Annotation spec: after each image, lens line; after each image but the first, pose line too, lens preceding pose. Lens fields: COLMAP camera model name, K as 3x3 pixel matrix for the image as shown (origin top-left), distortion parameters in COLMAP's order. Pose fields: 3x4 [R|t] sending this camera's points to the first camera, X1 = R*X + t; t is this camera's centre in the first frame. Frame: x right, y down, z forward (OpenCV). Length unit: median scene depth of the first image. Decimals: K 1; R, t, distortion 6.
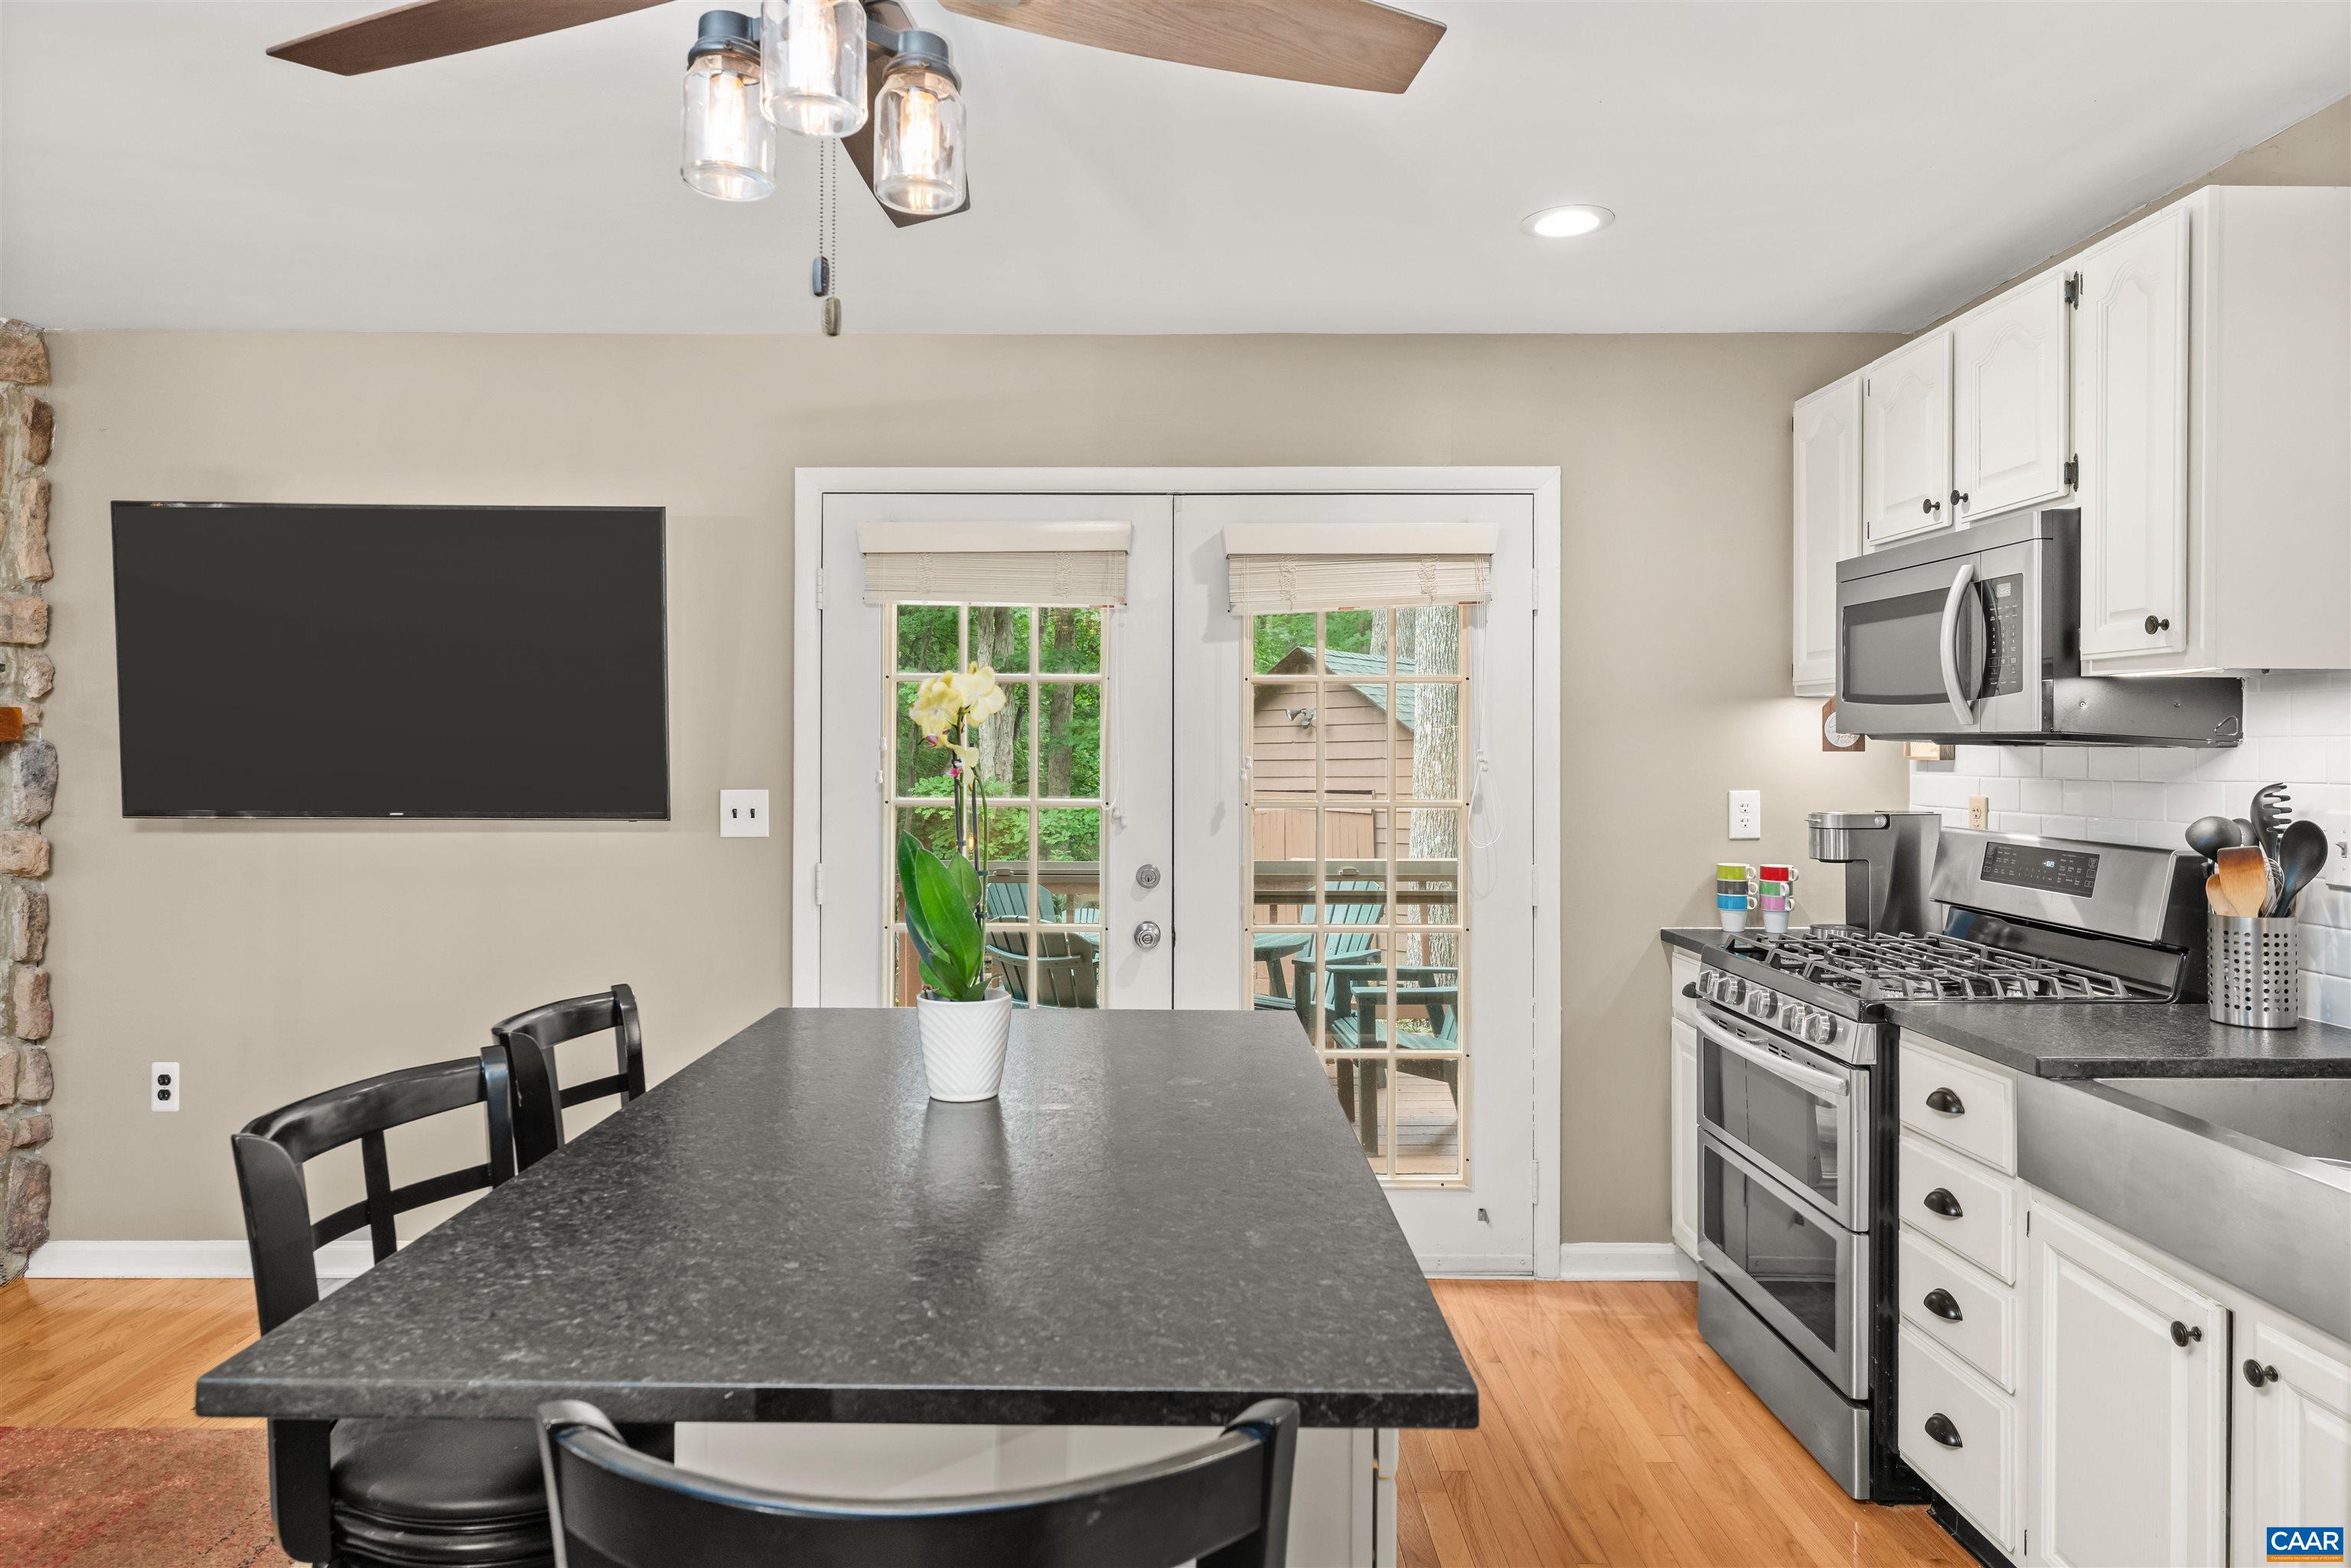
lens RADIAL K [[1444.2, 0, 1175.4], [0, 1444.2, 749.8], [0, 0, 1]] dist [-0.010131, -0.003555]
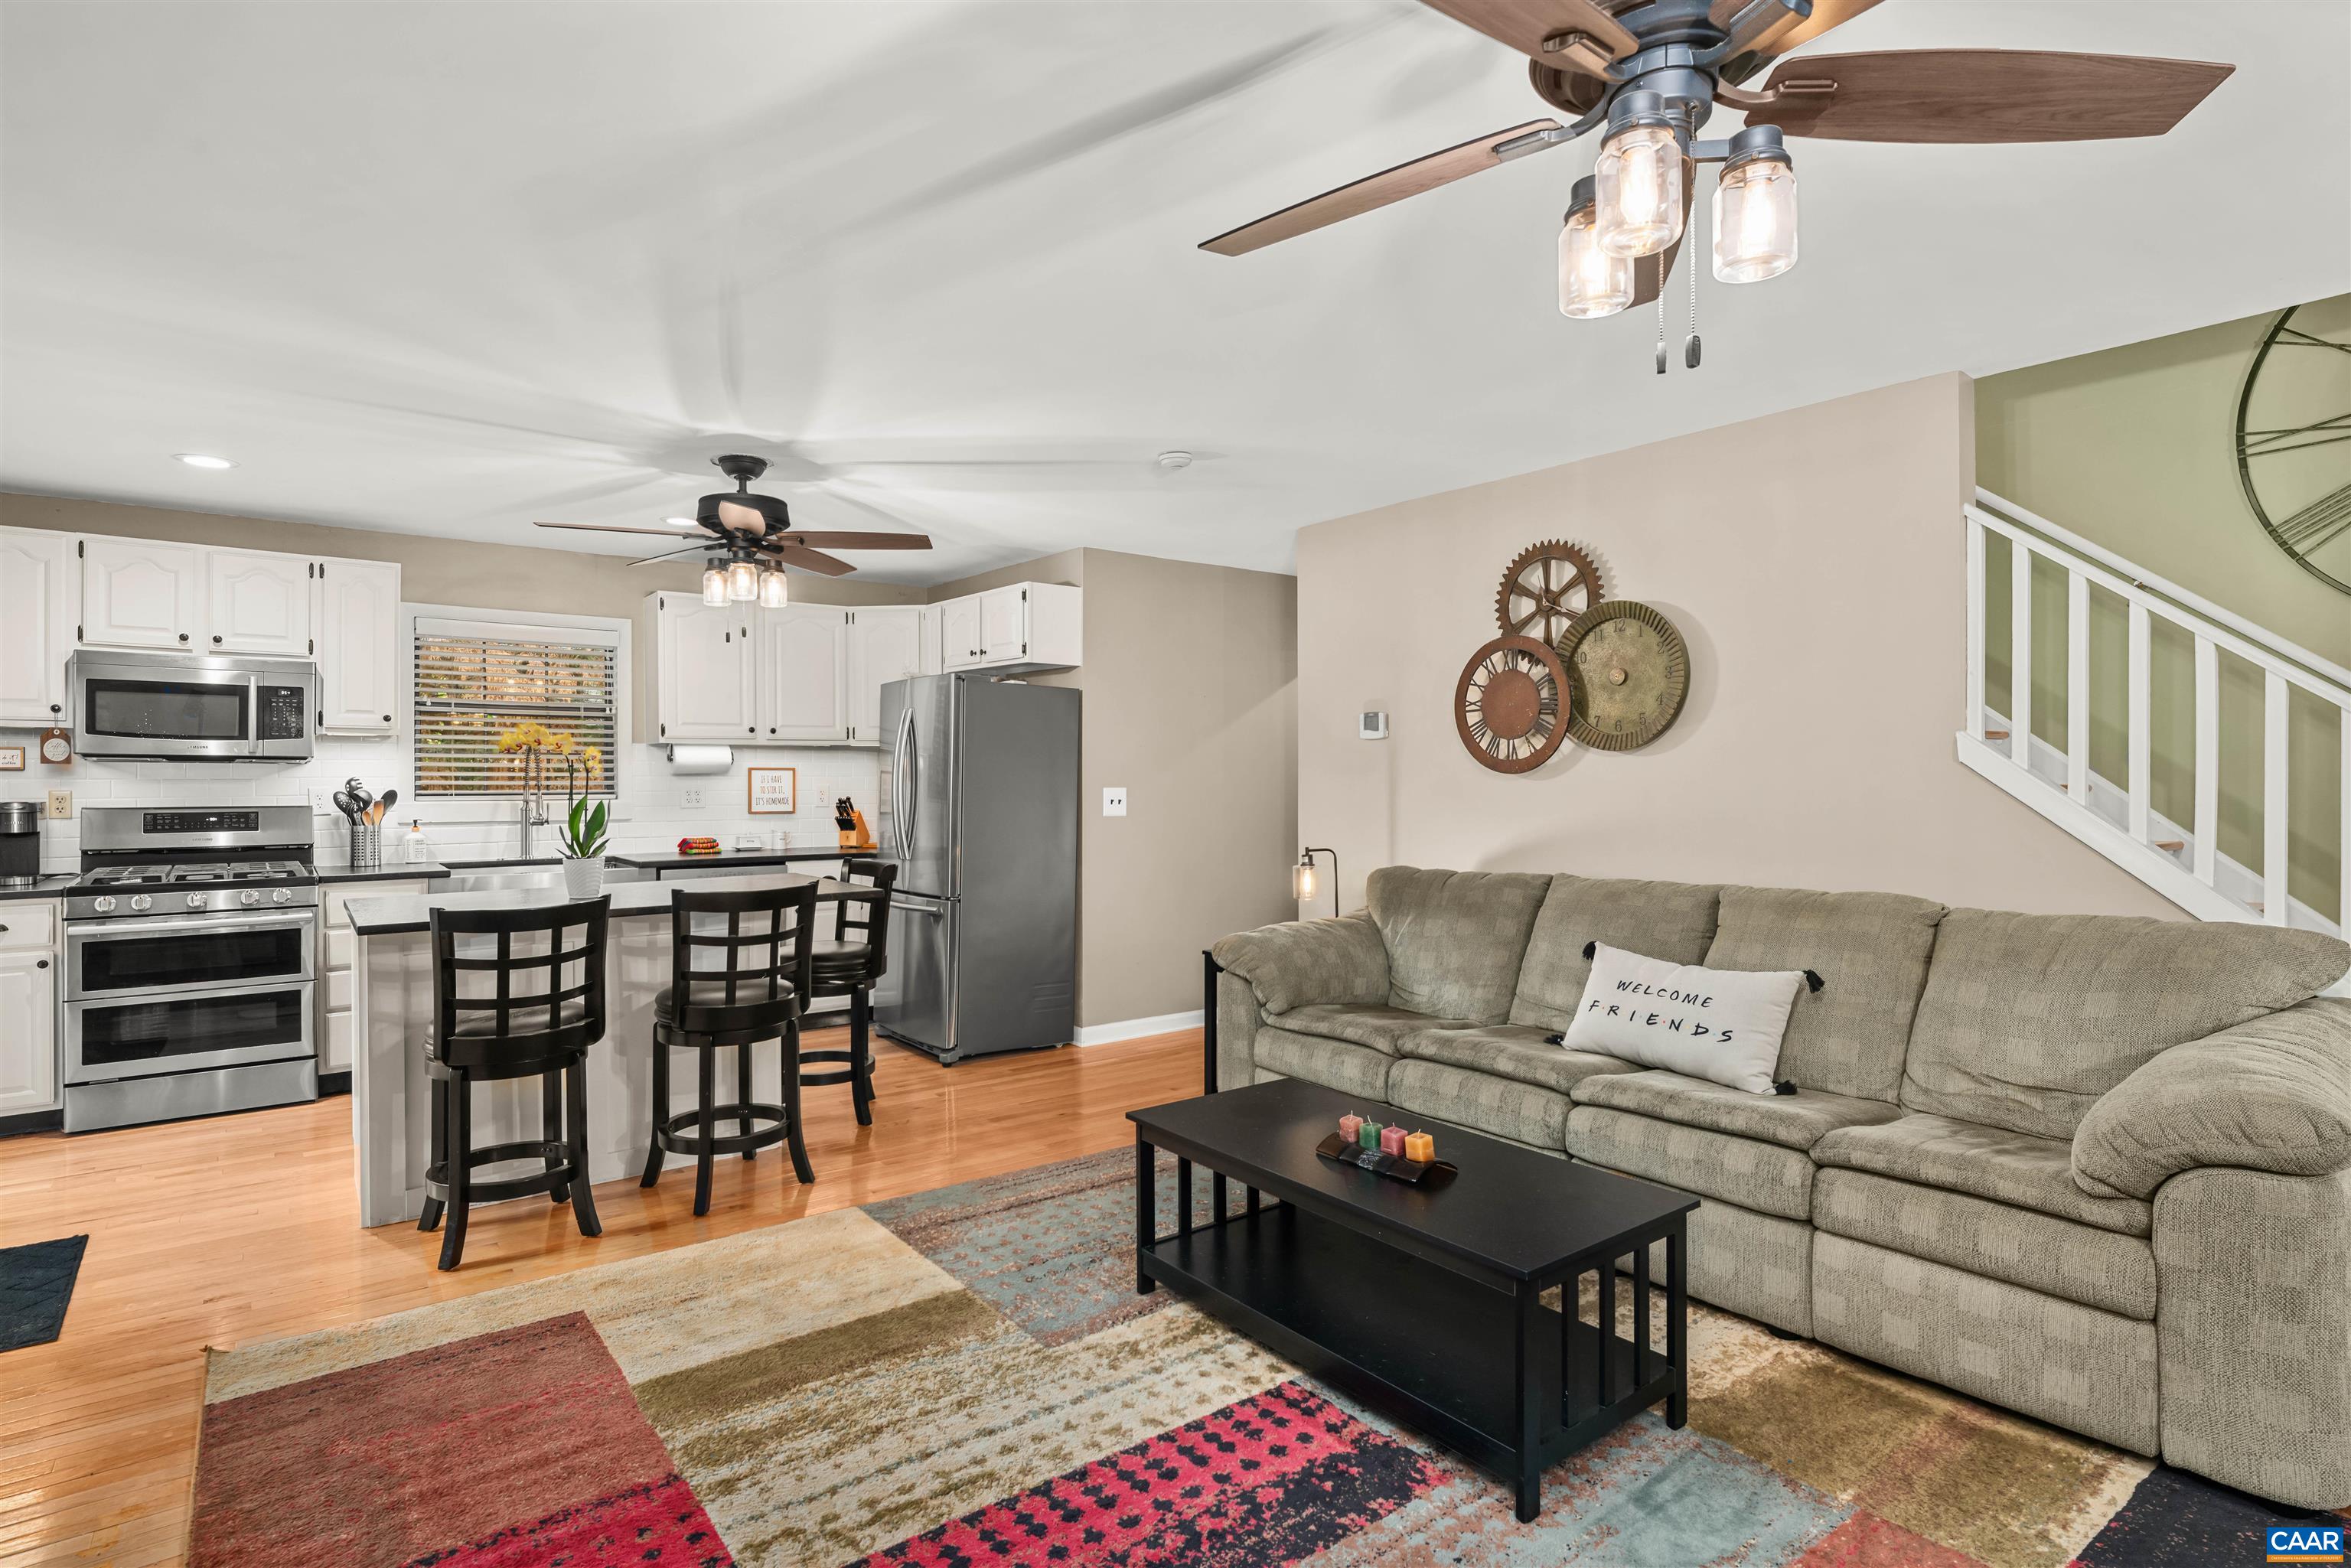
lens RADIAL K [[1211.1, 0, 1180.5], [0, 1211.1, 774.1], [0, 0, 1]] dist [-0.001215, 0.000533]
pose [[-0.617078, -0.000279, 0.786902, -1.435491], [0.001771, 0.999997, 0.001743, 0.012480], [-0.786900, 0.002470, -0.617075, 0.870519]]
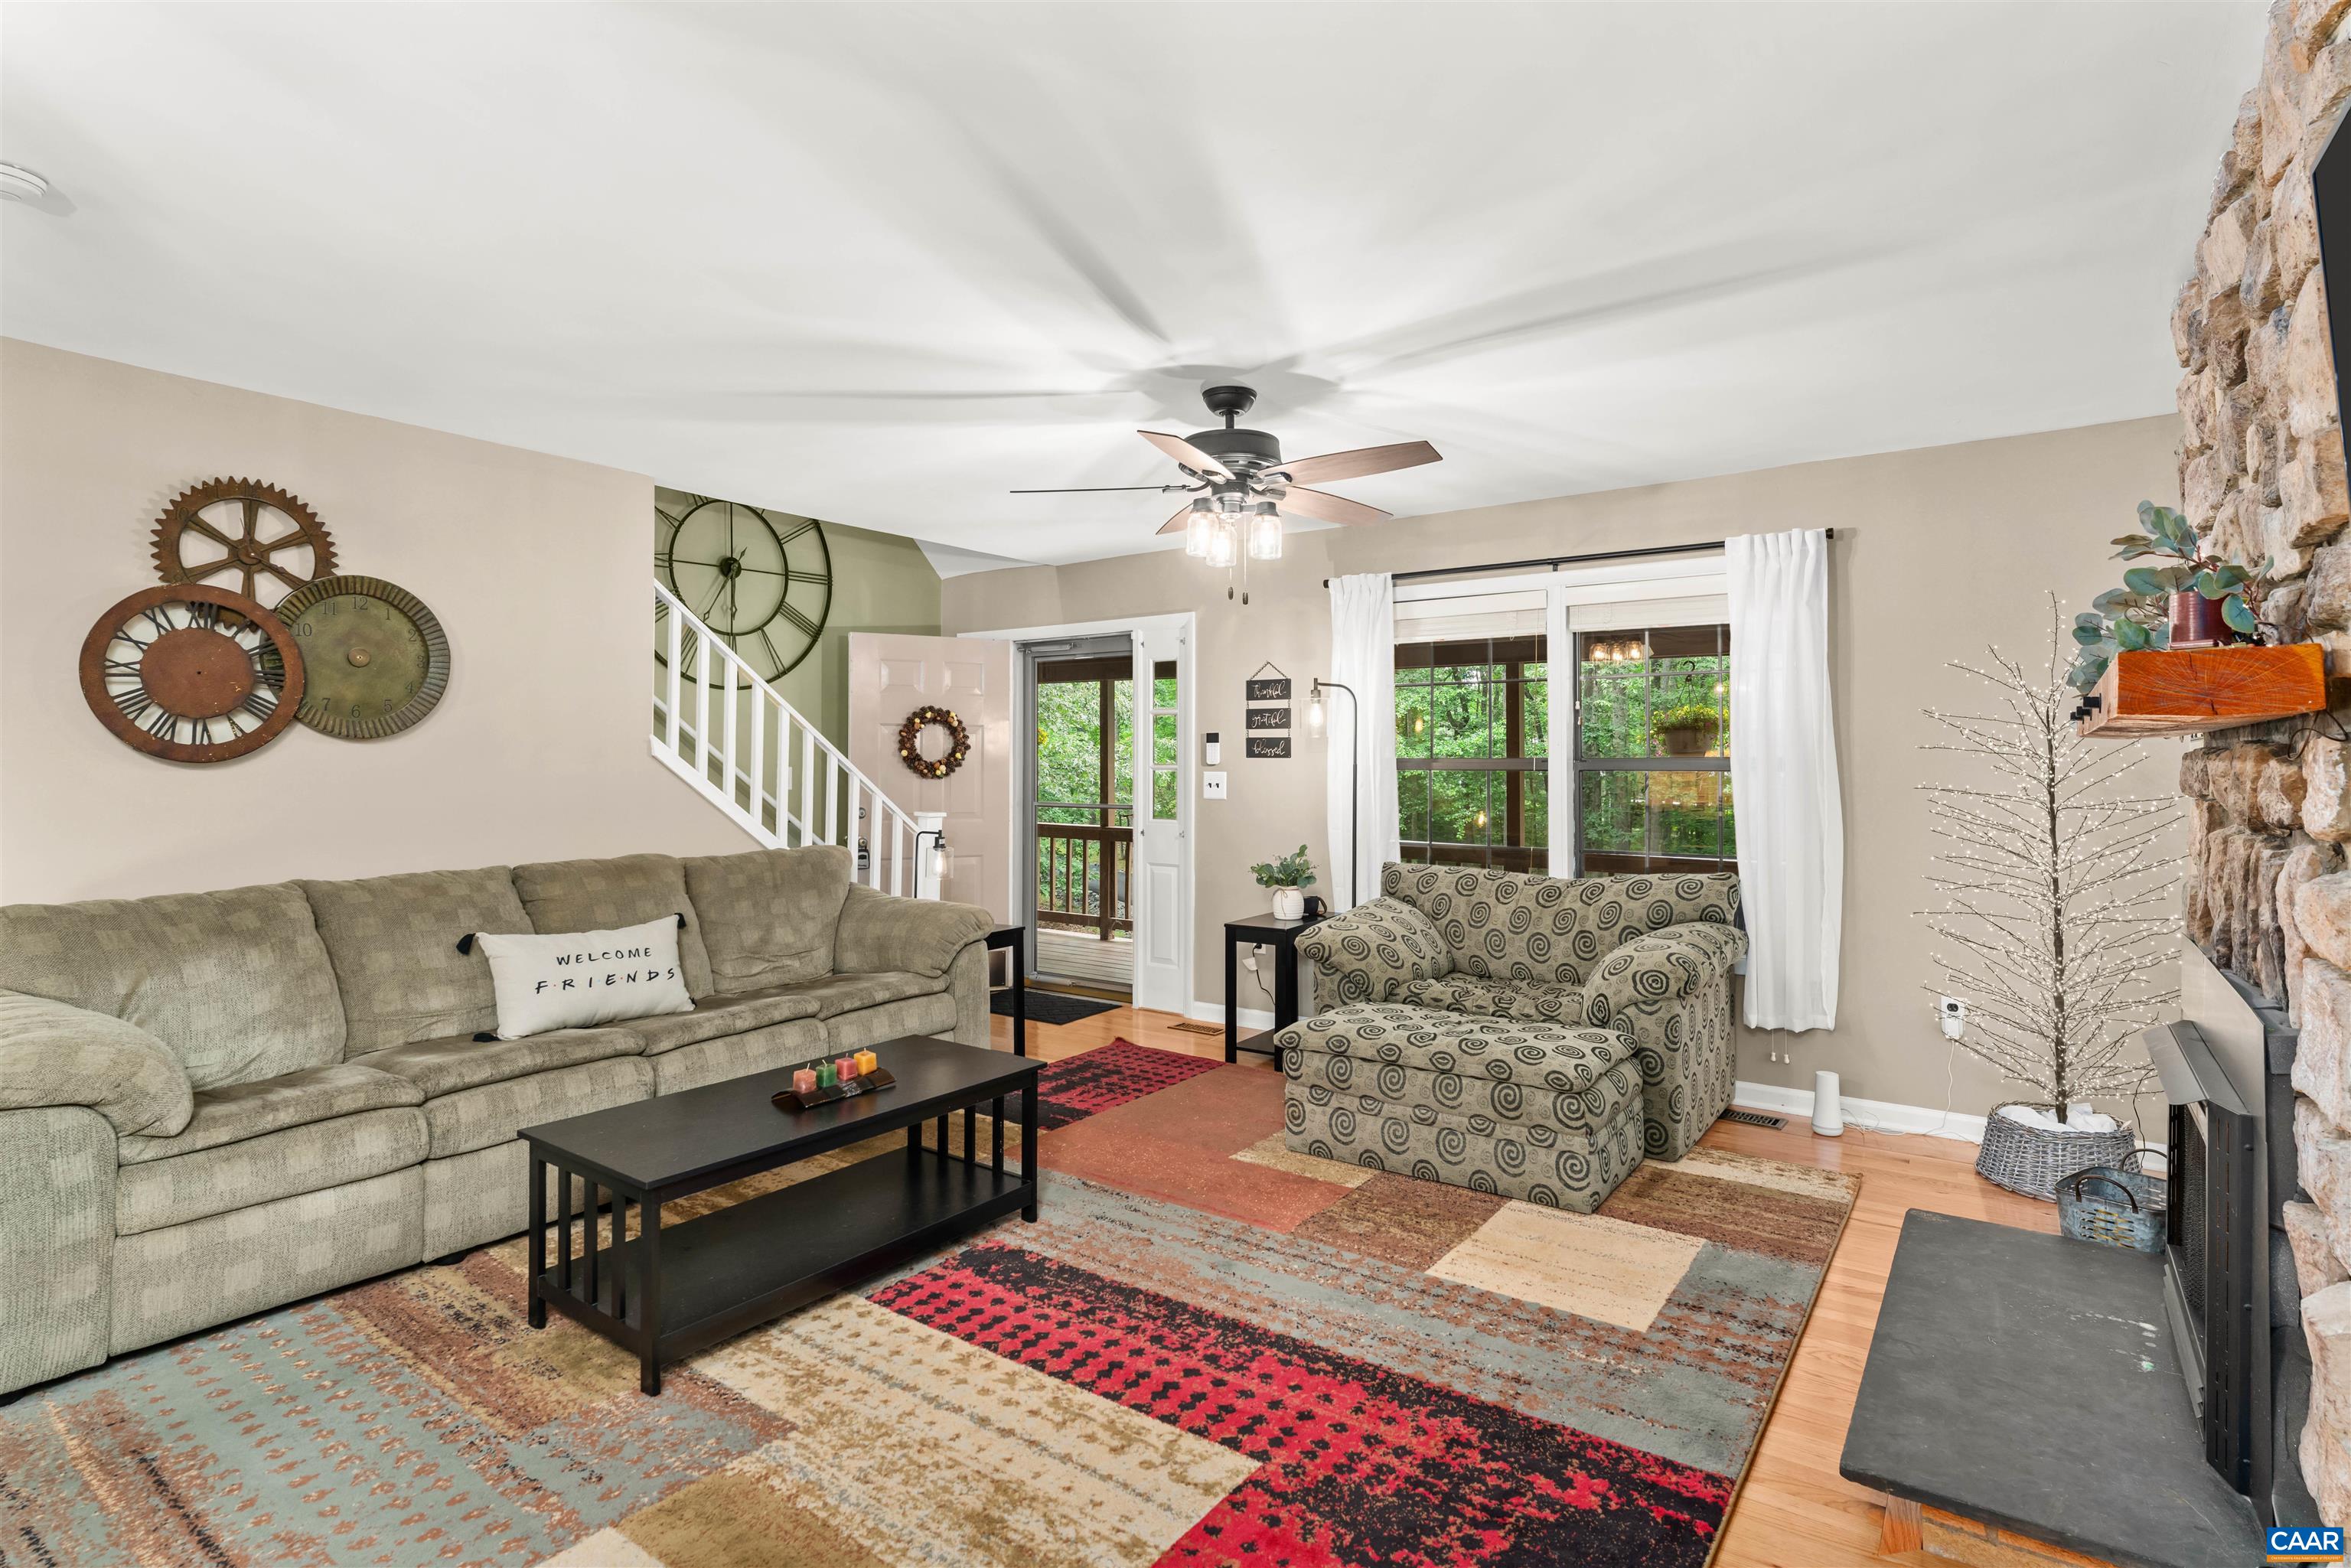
lens RADIAL K [[1163.1, 0, 1177.0], [0, 1163.1, 747.0], [0, 0, 1]] dist [0.002677, -0.001345]
pose [[-0.570814, -0.013537, -0.820968, -0.239908], [-0.001880, 0.999883, -0.015180, 0.014749], [0.821077, -0.007122, -0.570773, 1.016346]]
